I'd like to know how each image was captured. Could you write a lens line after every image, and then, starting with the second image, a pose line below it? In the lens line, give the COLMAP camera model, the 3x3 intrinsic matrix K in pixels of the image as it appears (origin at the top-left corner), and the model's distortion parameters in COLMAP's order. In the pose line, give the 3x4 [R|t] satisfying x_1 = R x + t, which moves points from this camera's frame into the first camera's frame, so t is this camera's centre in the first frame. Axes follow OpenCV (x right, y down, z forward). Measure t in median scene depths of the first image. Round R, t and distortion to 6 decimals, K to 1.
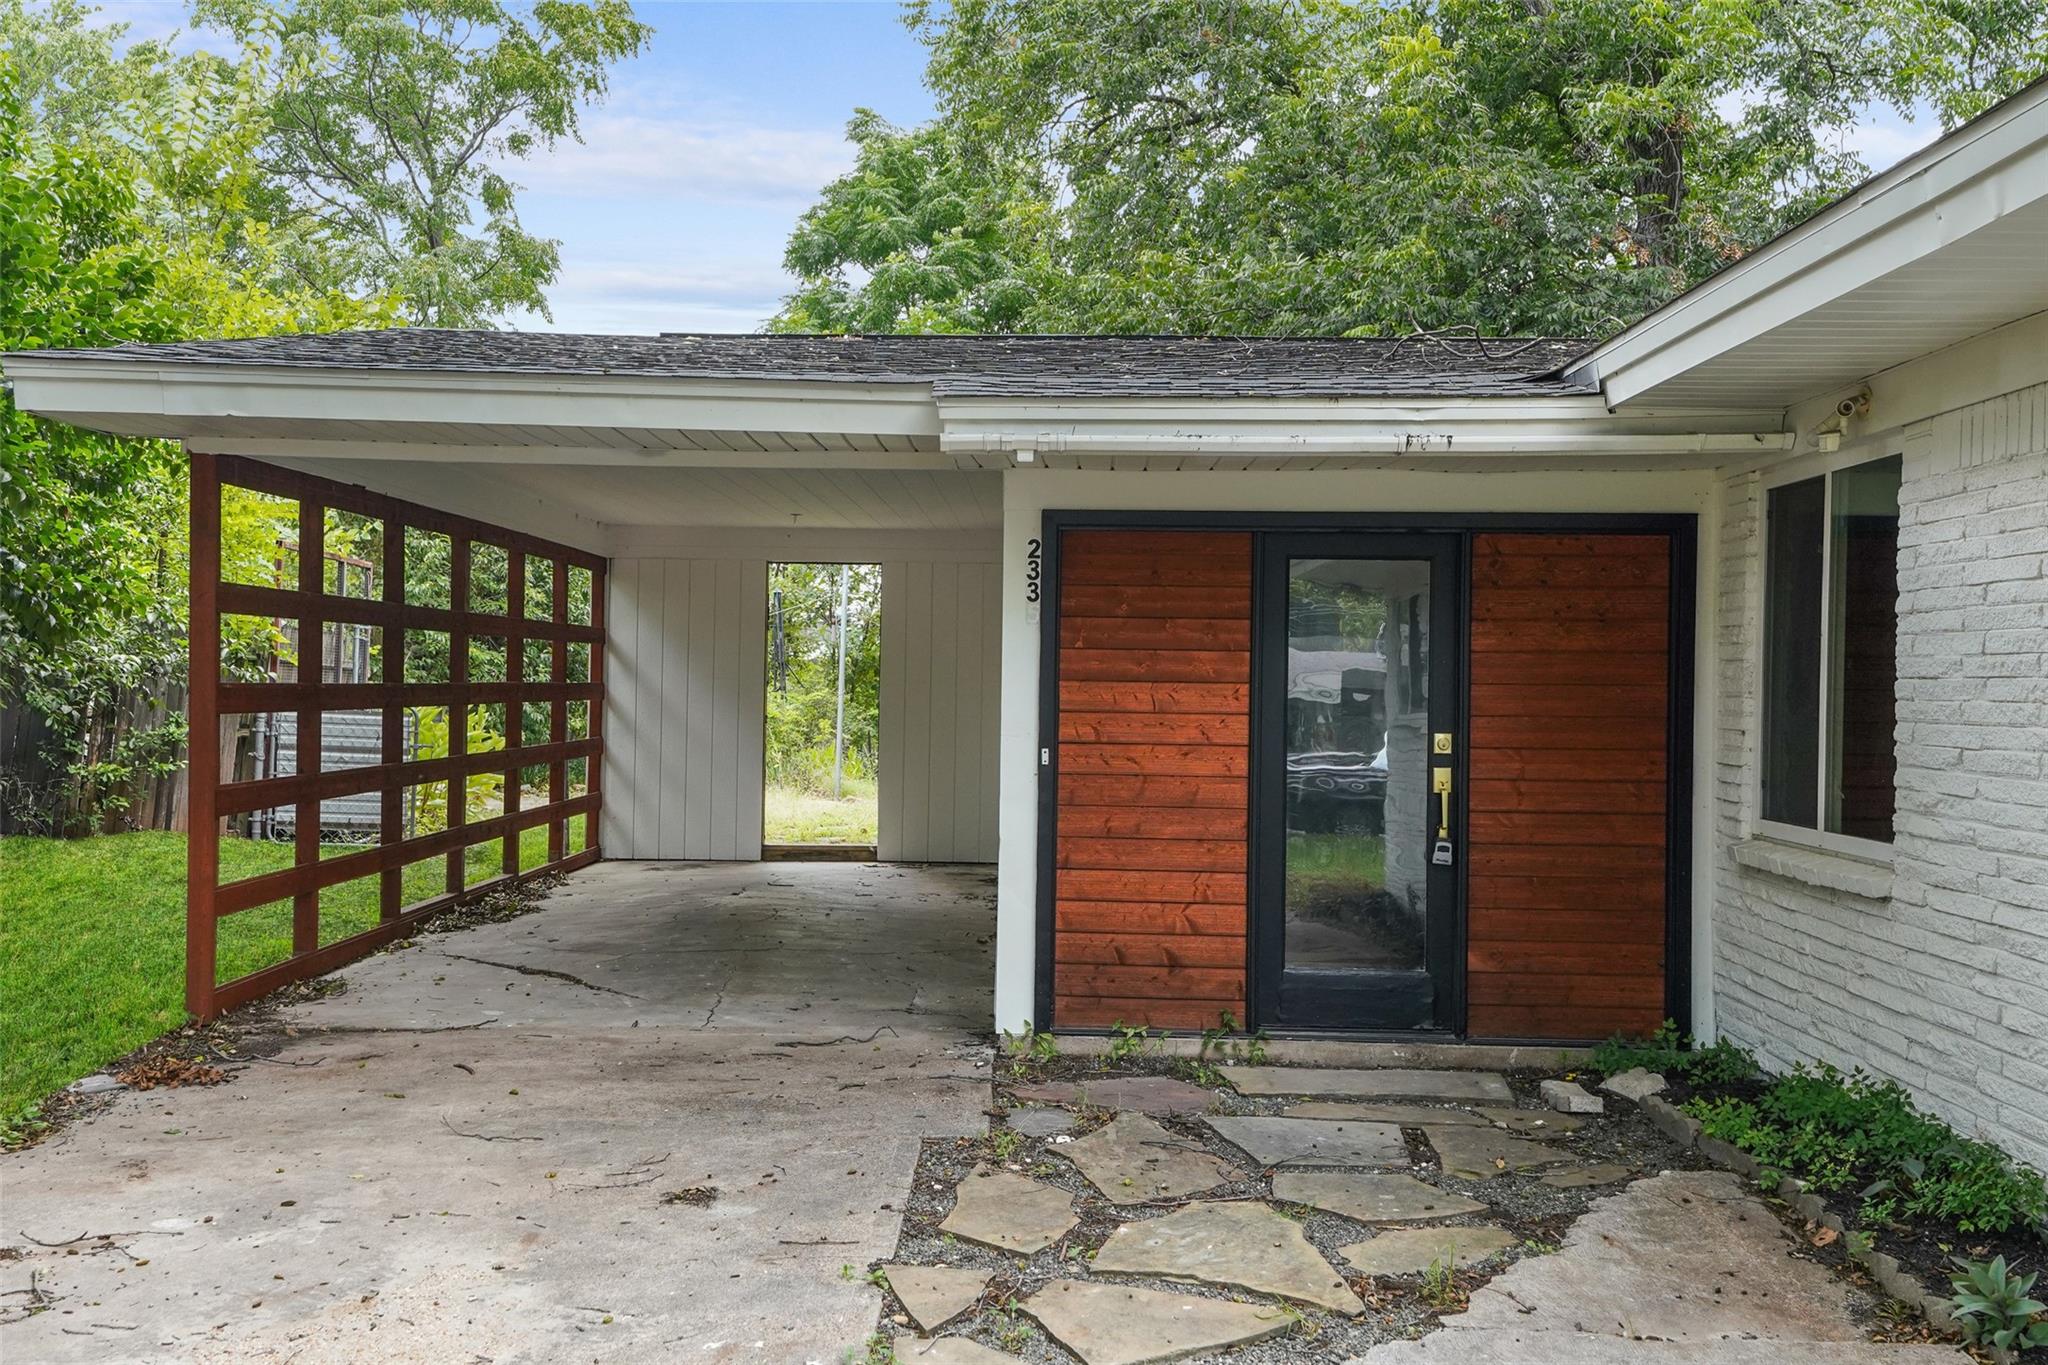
lens RADIAL K [[1946.1, 0, 1024.0], [0, 1946.1, 682.5], [0, 0, 1]] dist [0.003686, 0.001557]
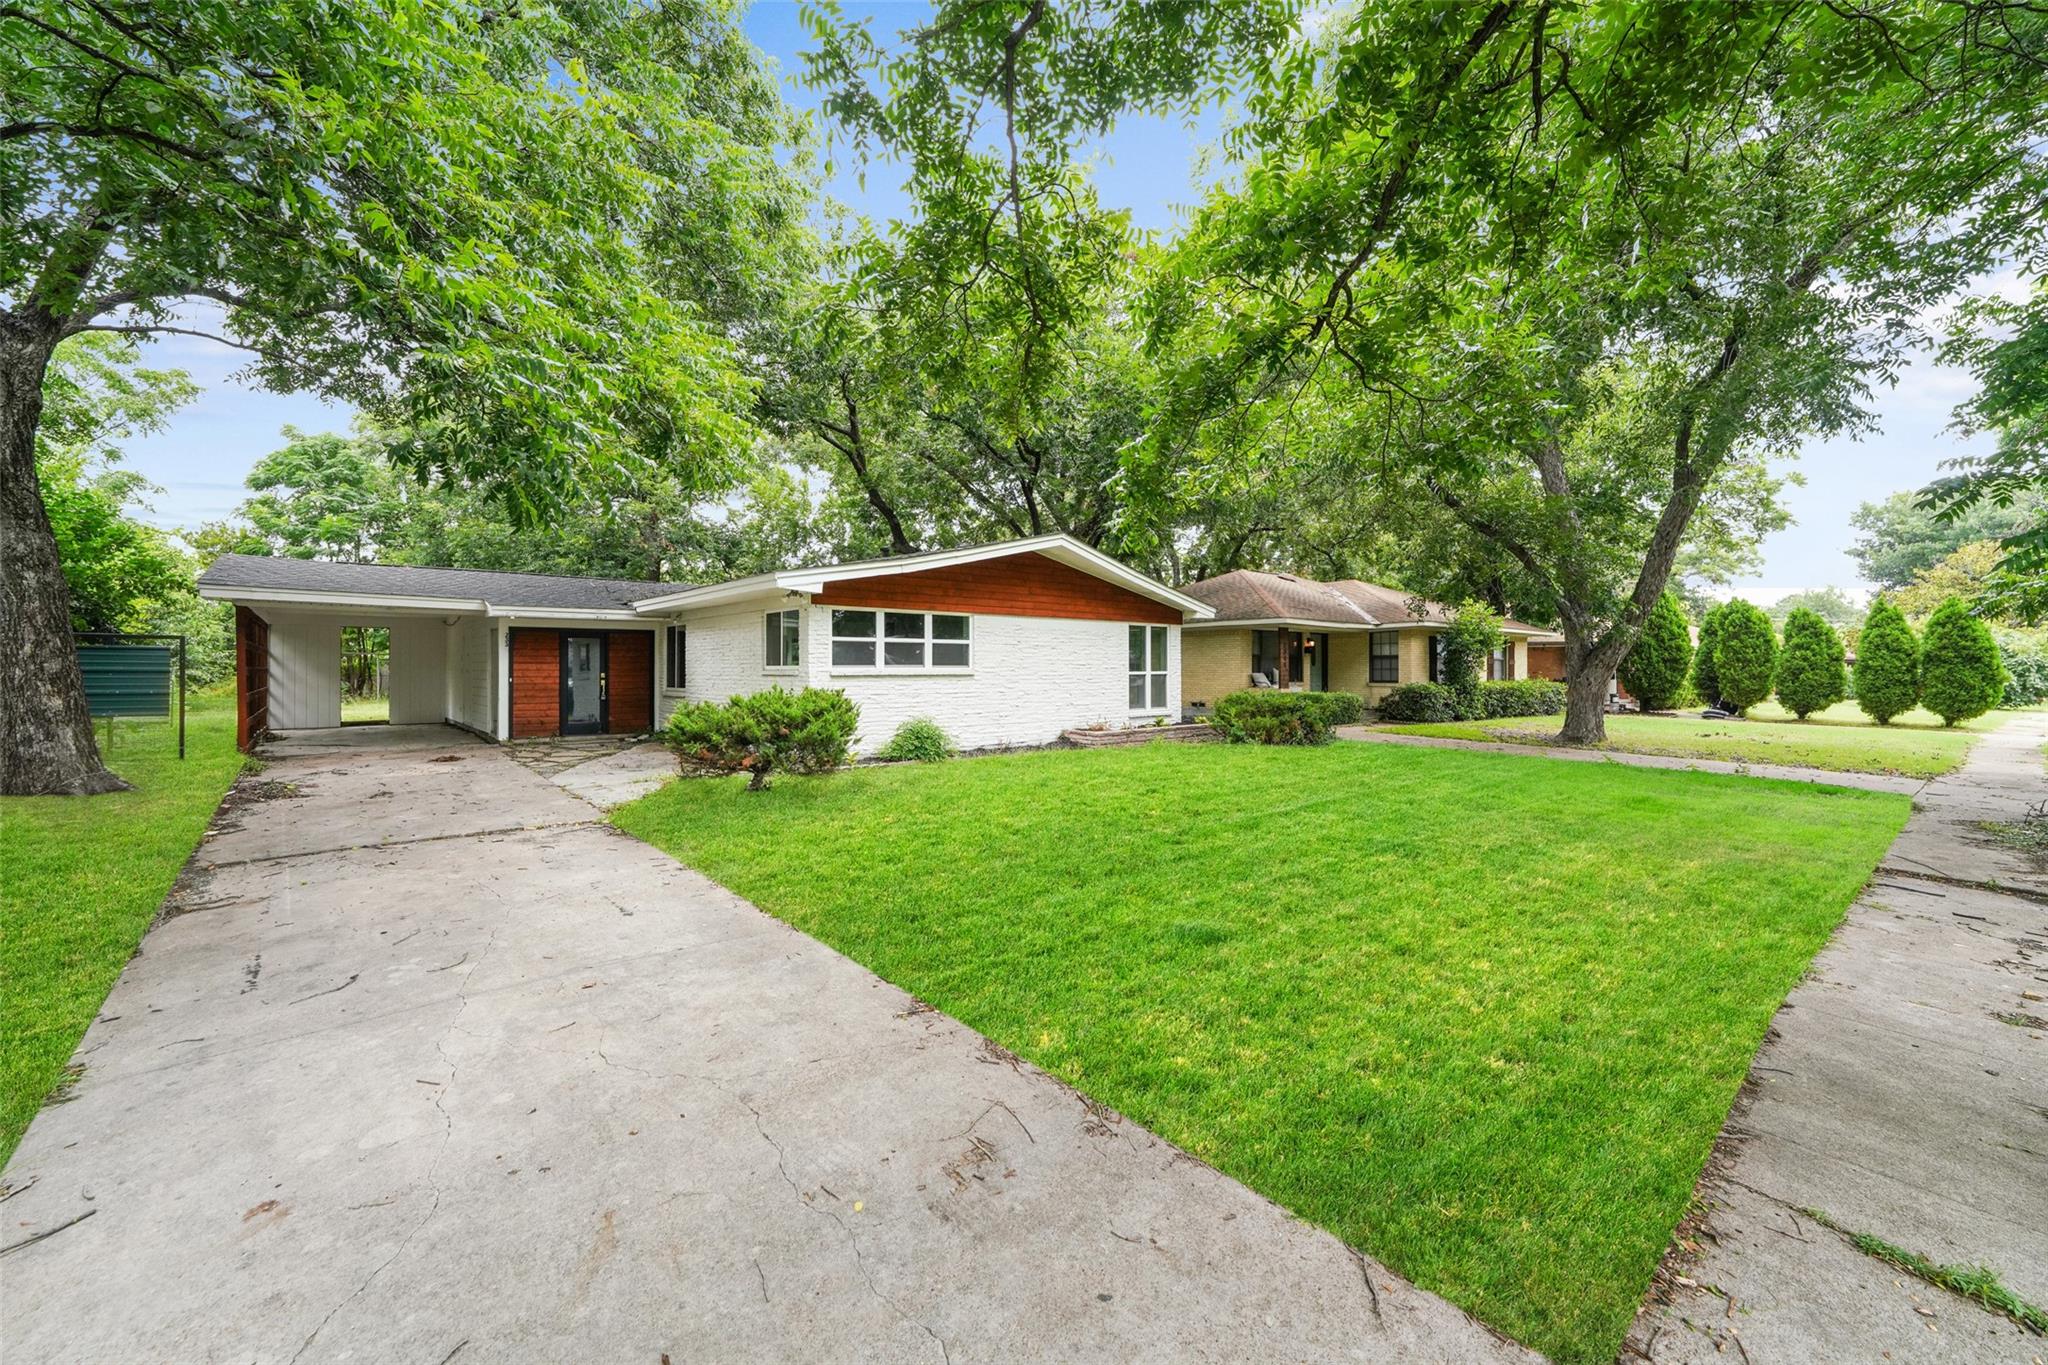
lens RADIAL K [[814.4, 0, 1007.0], [0, 814.4, 687.2], [0, 0, 1]] dist [0.000666, 0.000032]
pose [[0.751447, -0.023174, 0.659386, -0.381997], [0.010623, 0.999678, 0.023027, 0.023532], [-0.659708, -0.010299, 0.751452, -1.249634]]
